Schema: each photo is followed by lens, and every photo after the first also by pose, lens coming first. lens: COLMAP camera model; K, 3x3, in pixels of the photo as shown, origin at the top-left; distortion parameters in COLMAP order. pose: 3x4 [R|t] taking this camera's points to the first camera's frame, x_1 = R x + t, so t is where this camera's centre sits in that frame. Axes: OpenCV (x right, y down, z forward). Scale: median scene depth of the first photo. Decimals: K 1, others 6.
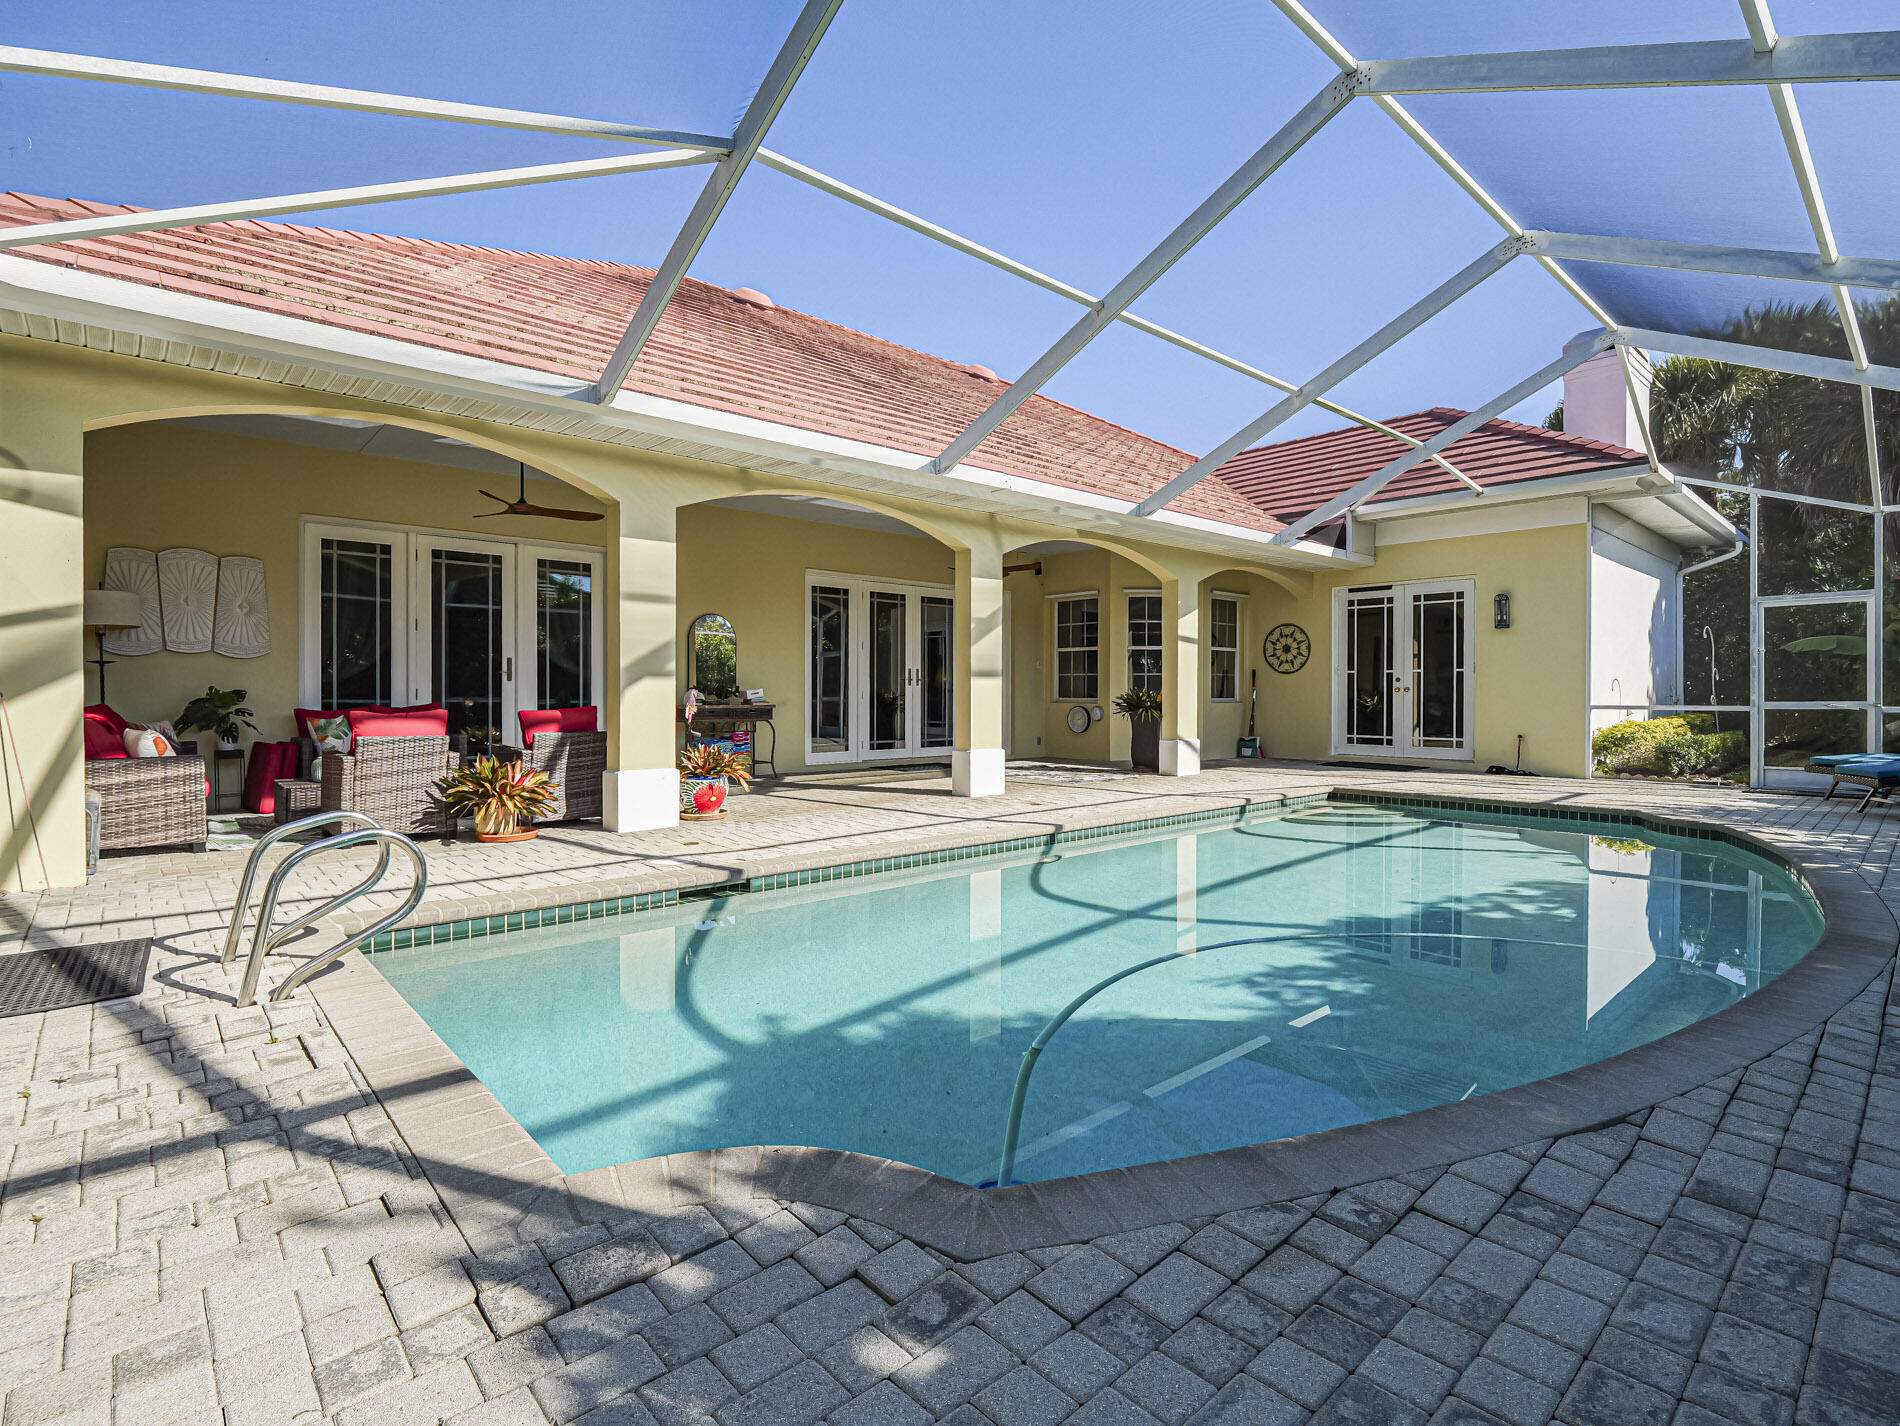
lens RADIAL K [[926.2, 0, 955.7], [0, 926.2, 696.6], [0, 0, 1]] dist [-0.007239, -0.002348]
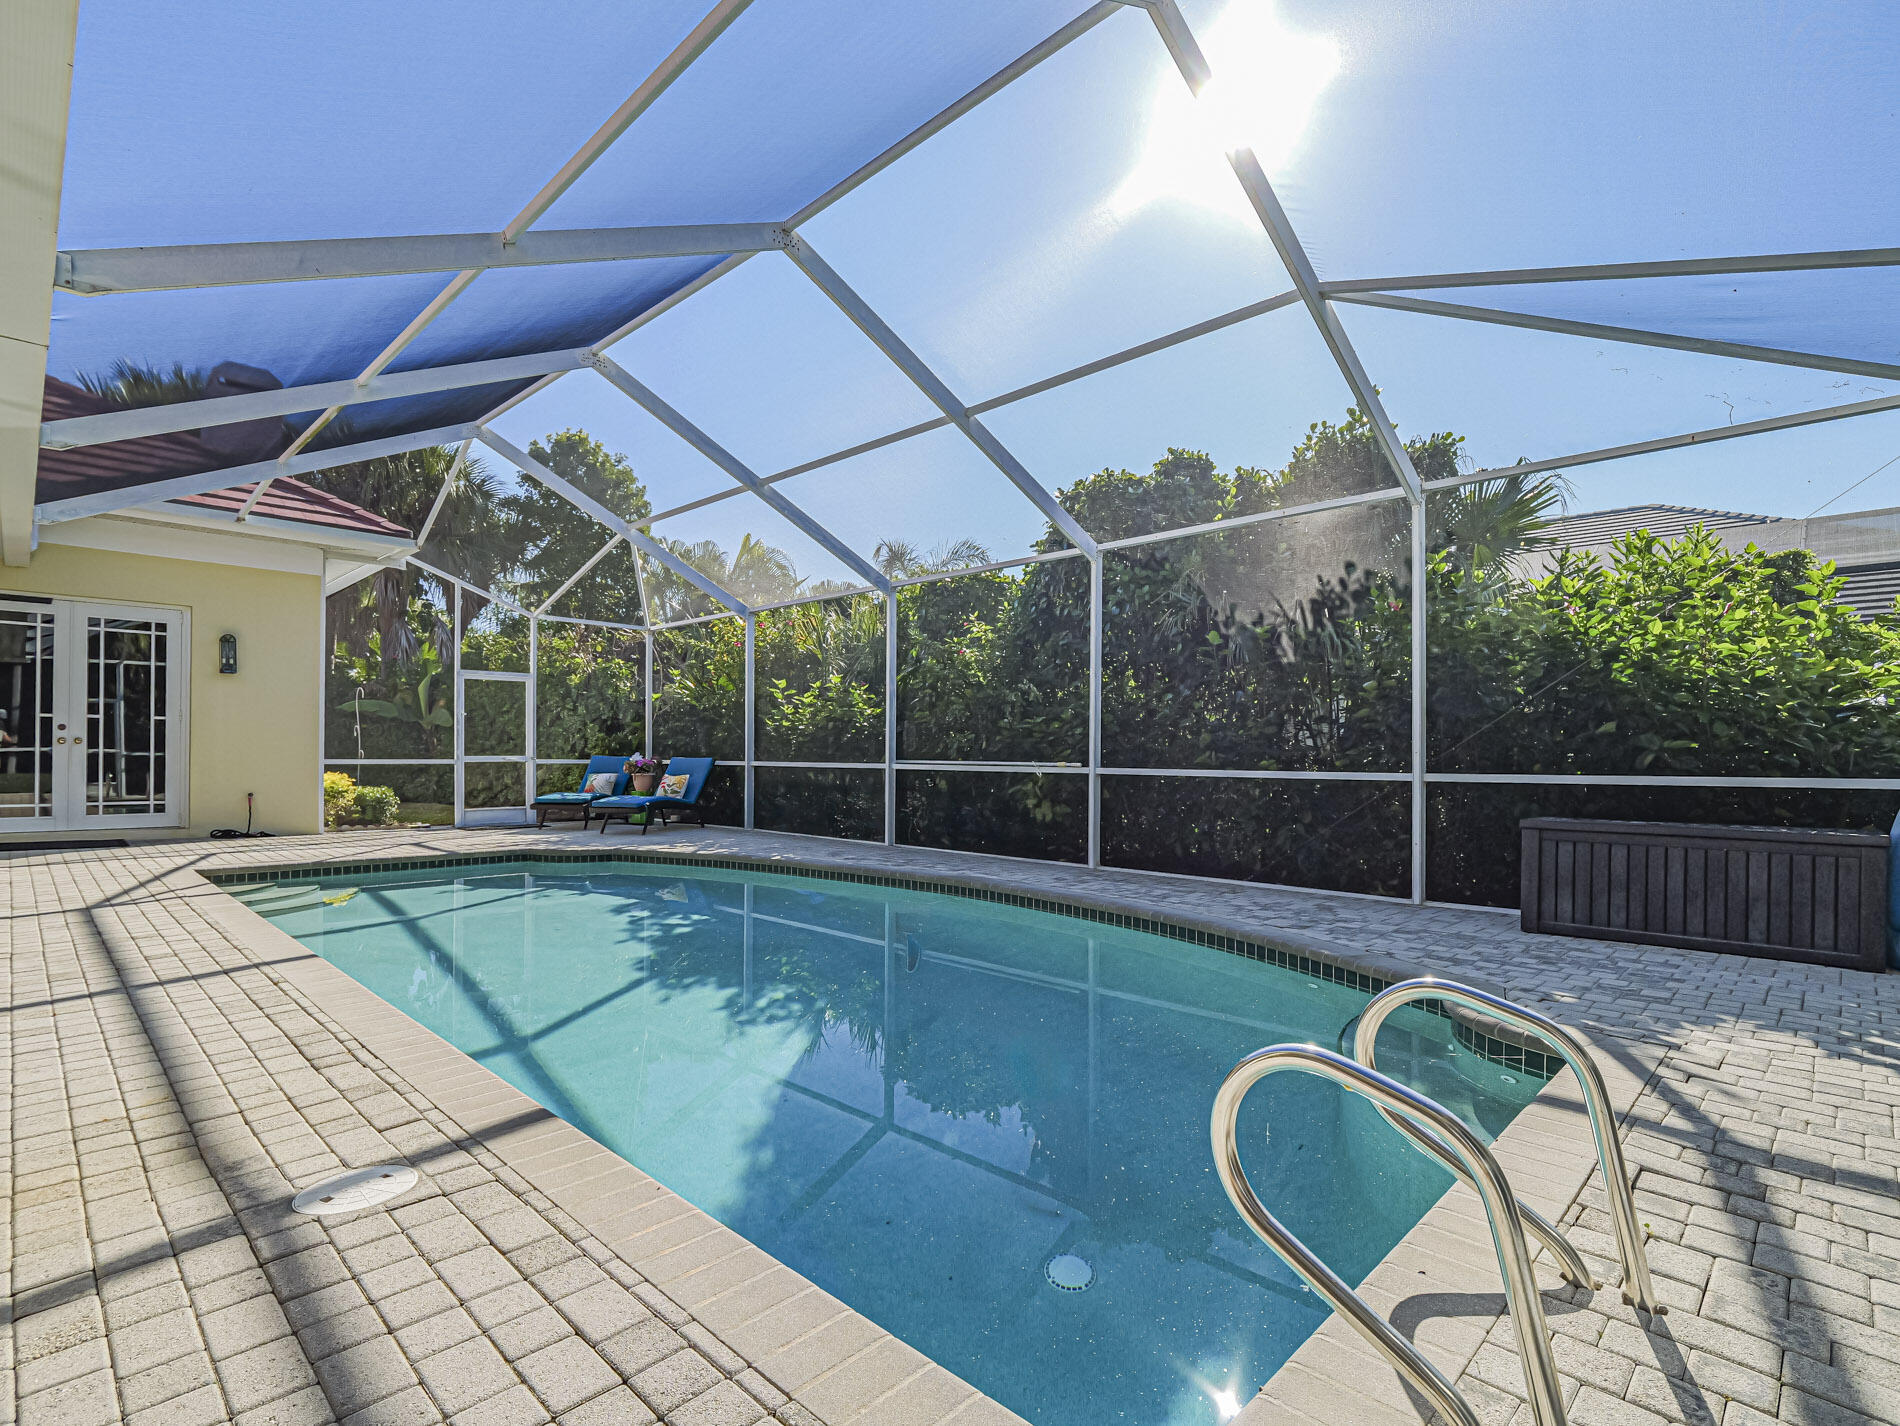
lens RADIAL K [[926.2, 0, 940.8], [0, 926.2, 758.8], [0, 0, 1]] dist [-0.007239, -0.002348]
pose [[-0.052092, -0.005752, 0.998626, -0.531950], [-0.004464, 0.999975, 0.005527, -0.000030], [-0.998632, -0.004170, -0.052116, 0.591941]]
